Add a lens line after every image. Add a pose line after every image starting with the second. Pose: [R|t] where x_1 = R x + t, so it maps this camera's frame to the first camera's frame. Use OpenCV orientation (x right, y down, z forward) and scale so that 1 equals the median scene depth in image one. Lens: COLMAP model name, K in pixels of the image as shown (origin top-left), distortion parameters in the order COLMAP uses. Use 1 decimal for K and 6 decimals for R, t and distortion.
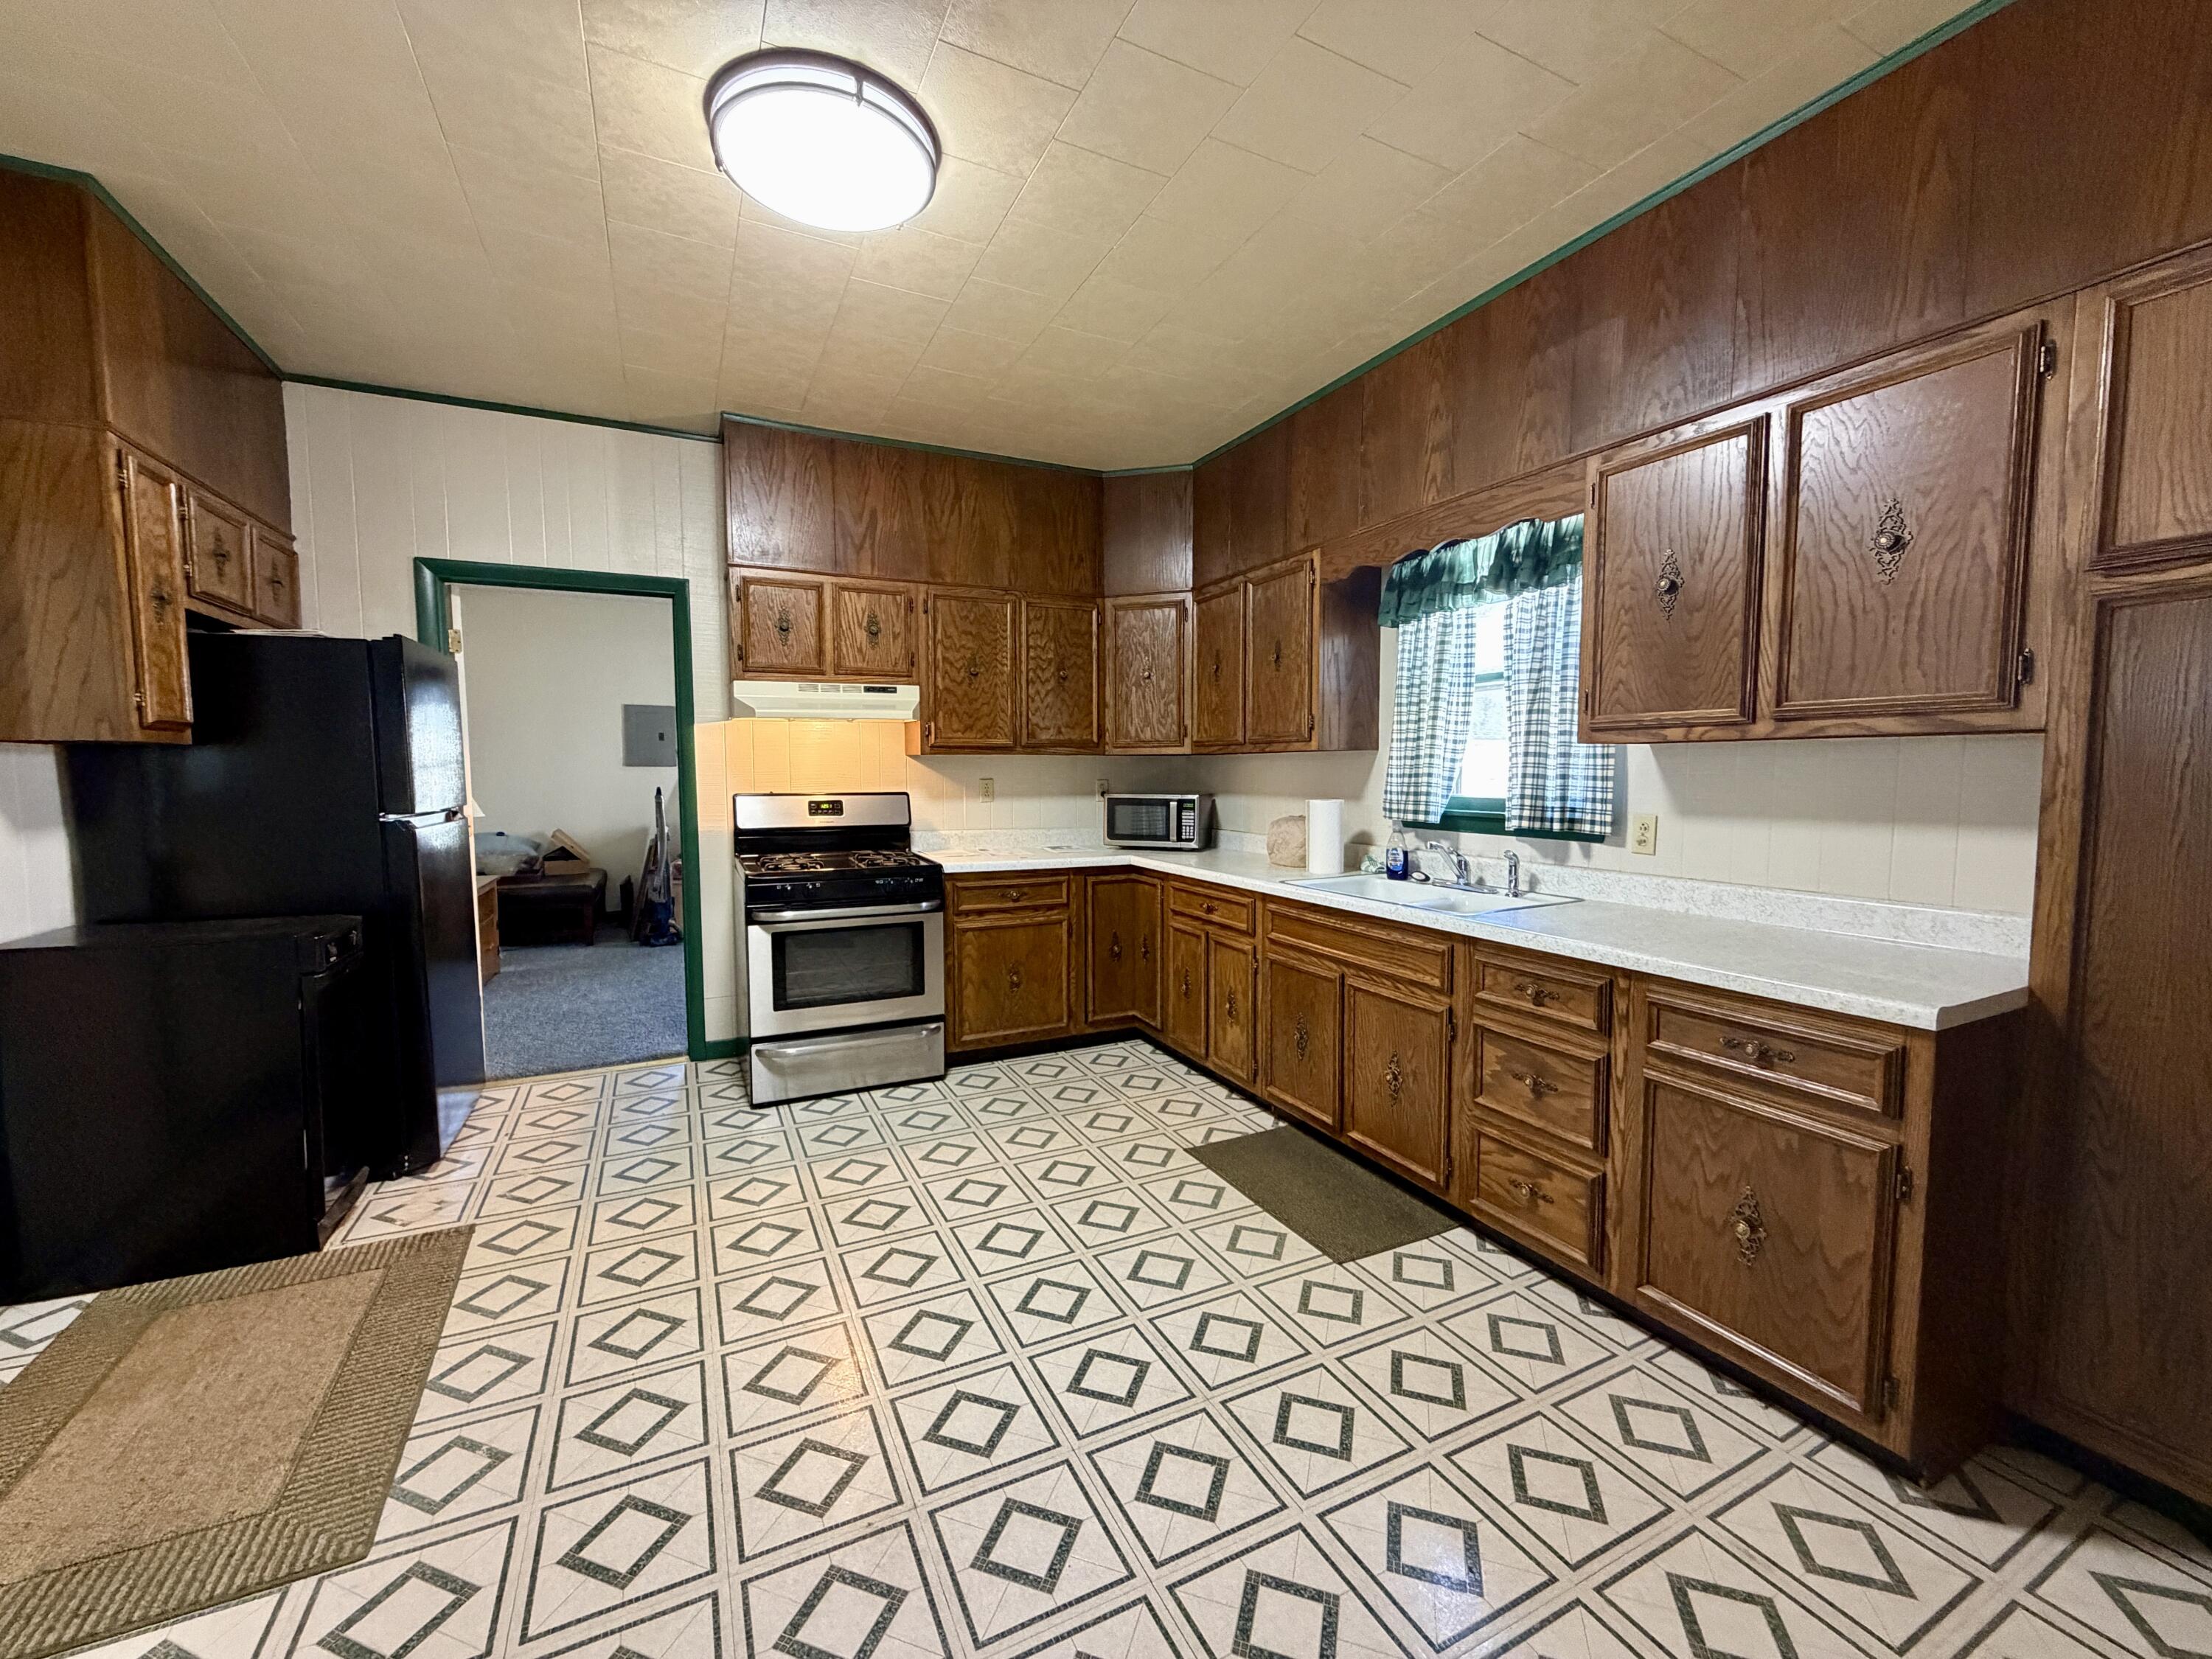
lens RADIAL K [[880.3, 0, 1104.6], [0, 880.3, 832.9], [0, 0, 1]] dist [0.002561, -0.000016]
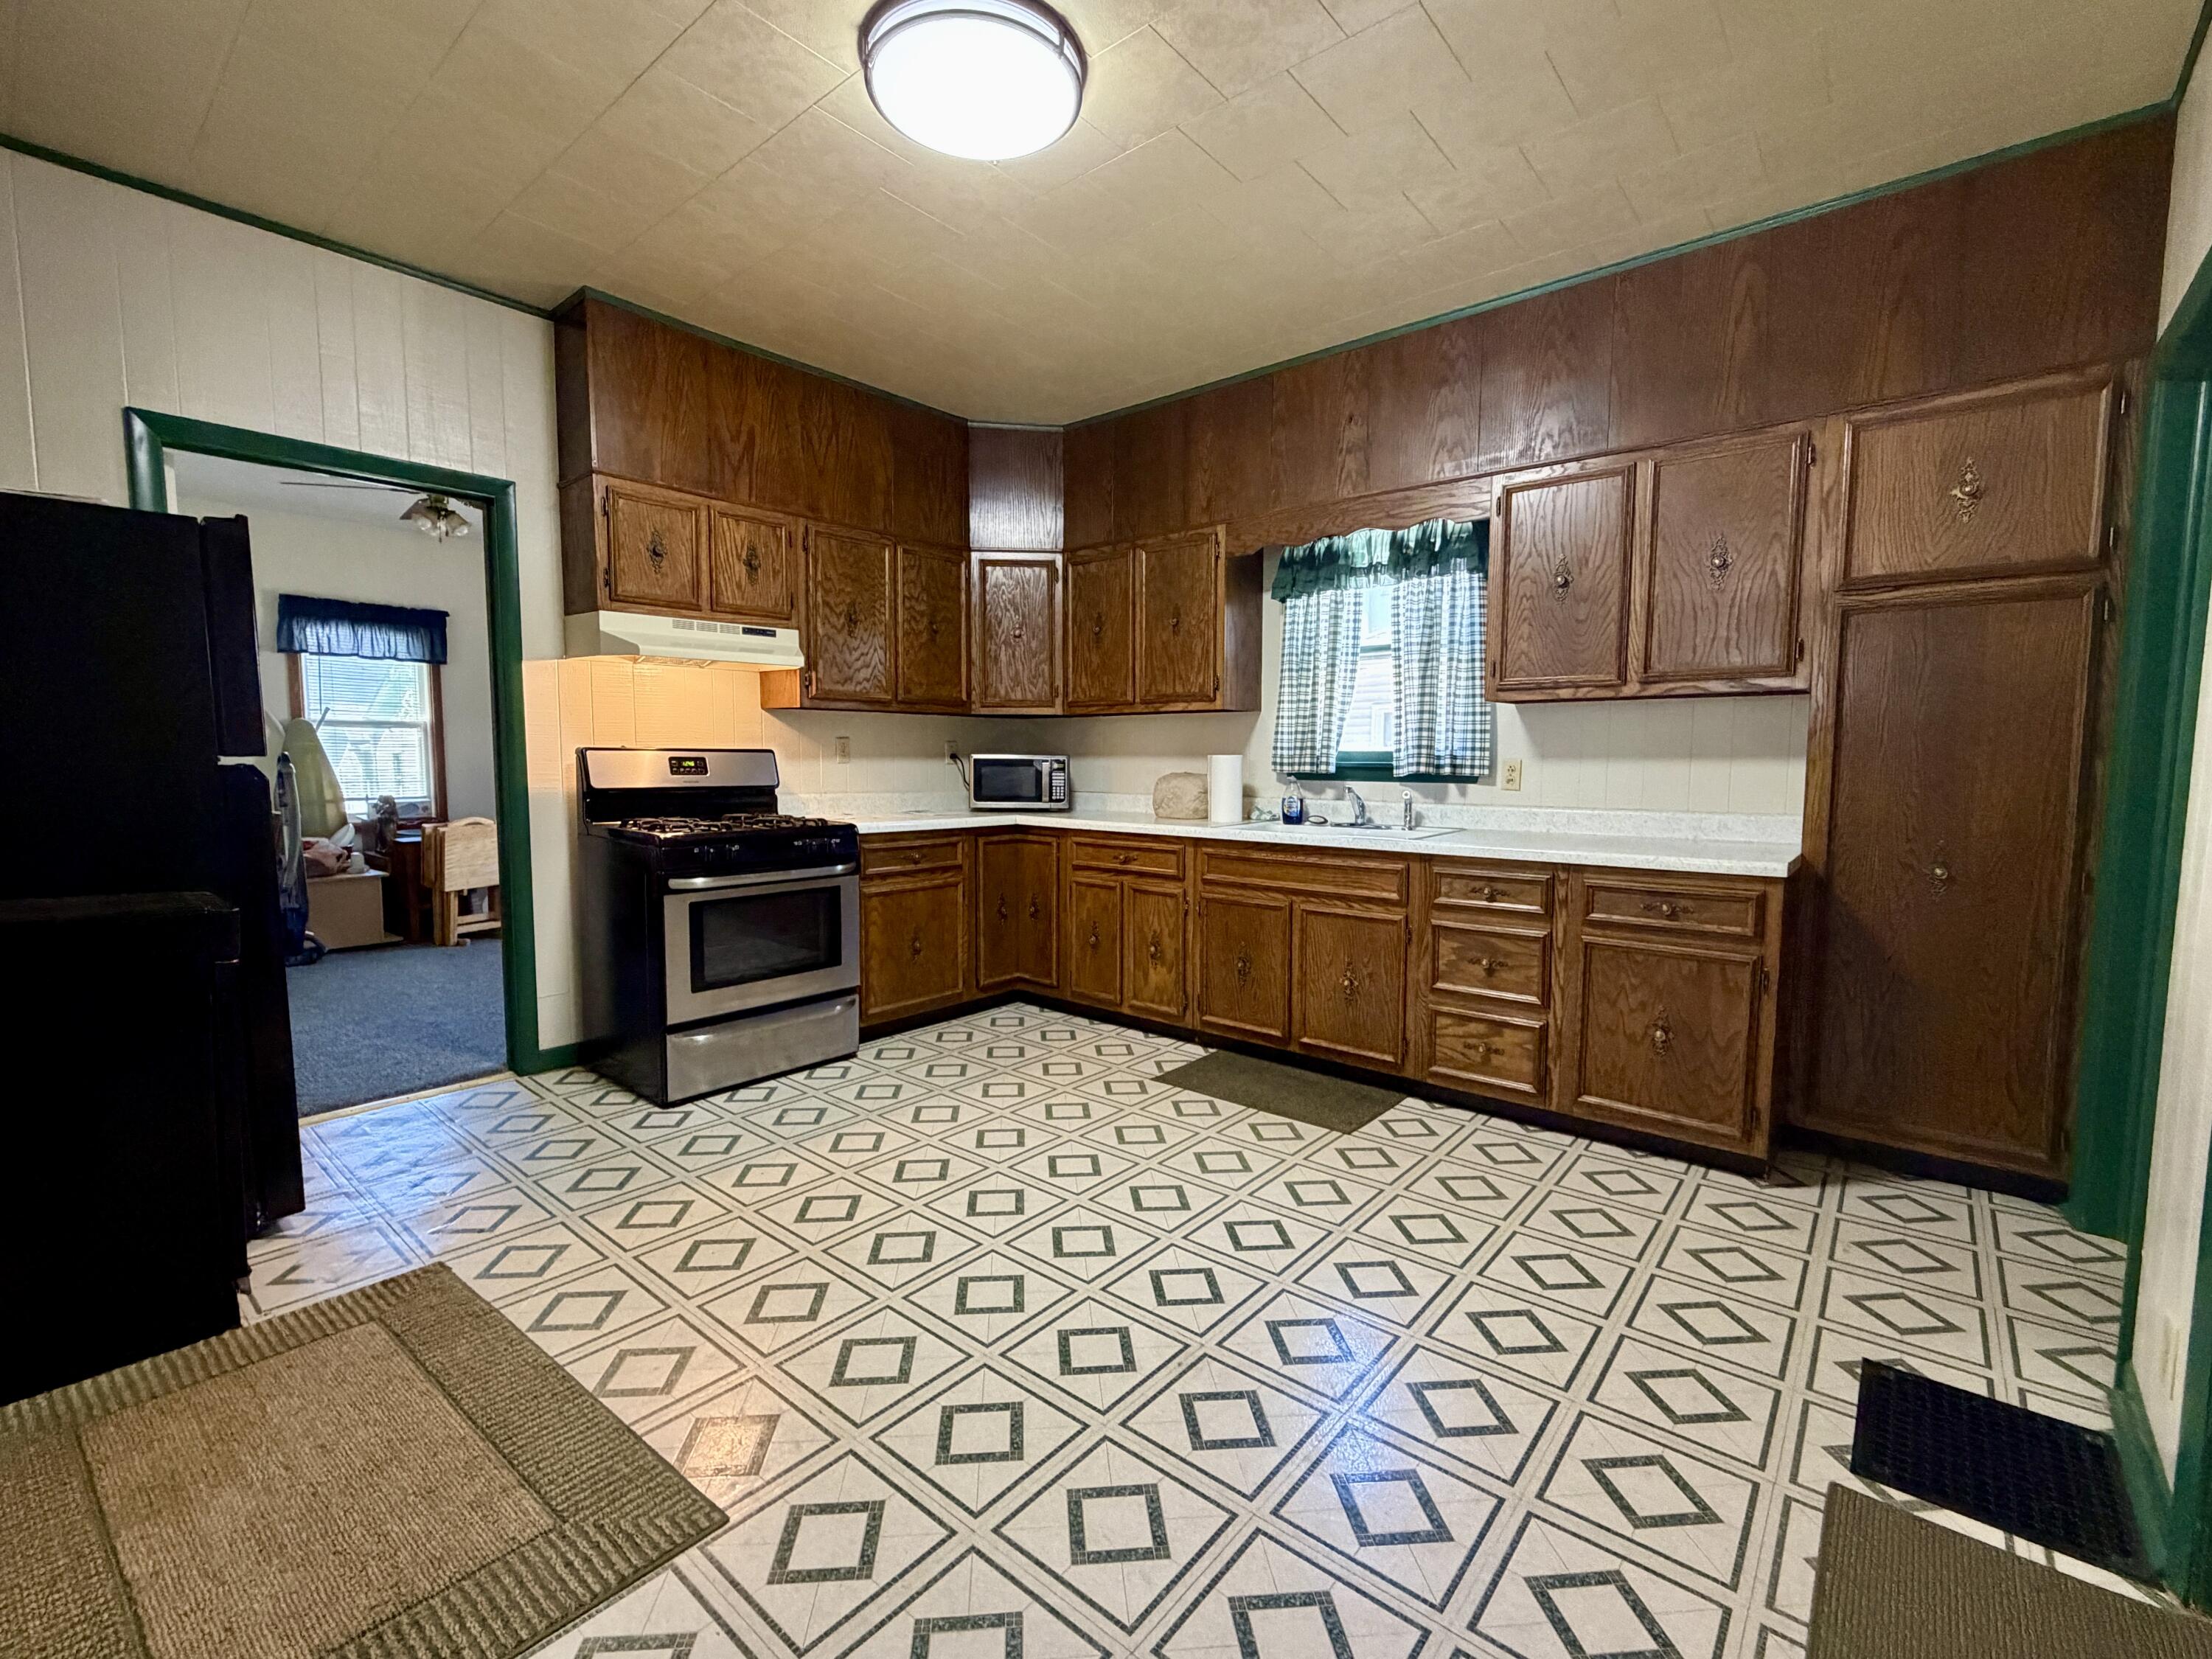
lens RADIAL K [[958.2, 0, 1110.9], [0, 958.2, 833.3], [0, 0, 1]] dist [0.002892, 0.001220]
pose [[0.915816, -0.027310, 0.400668, -0.445266], [0.023967, 0.999624, 0.013355, 0.049995], [-0.400882, -0.002628, 0.916126, -0.043832]]
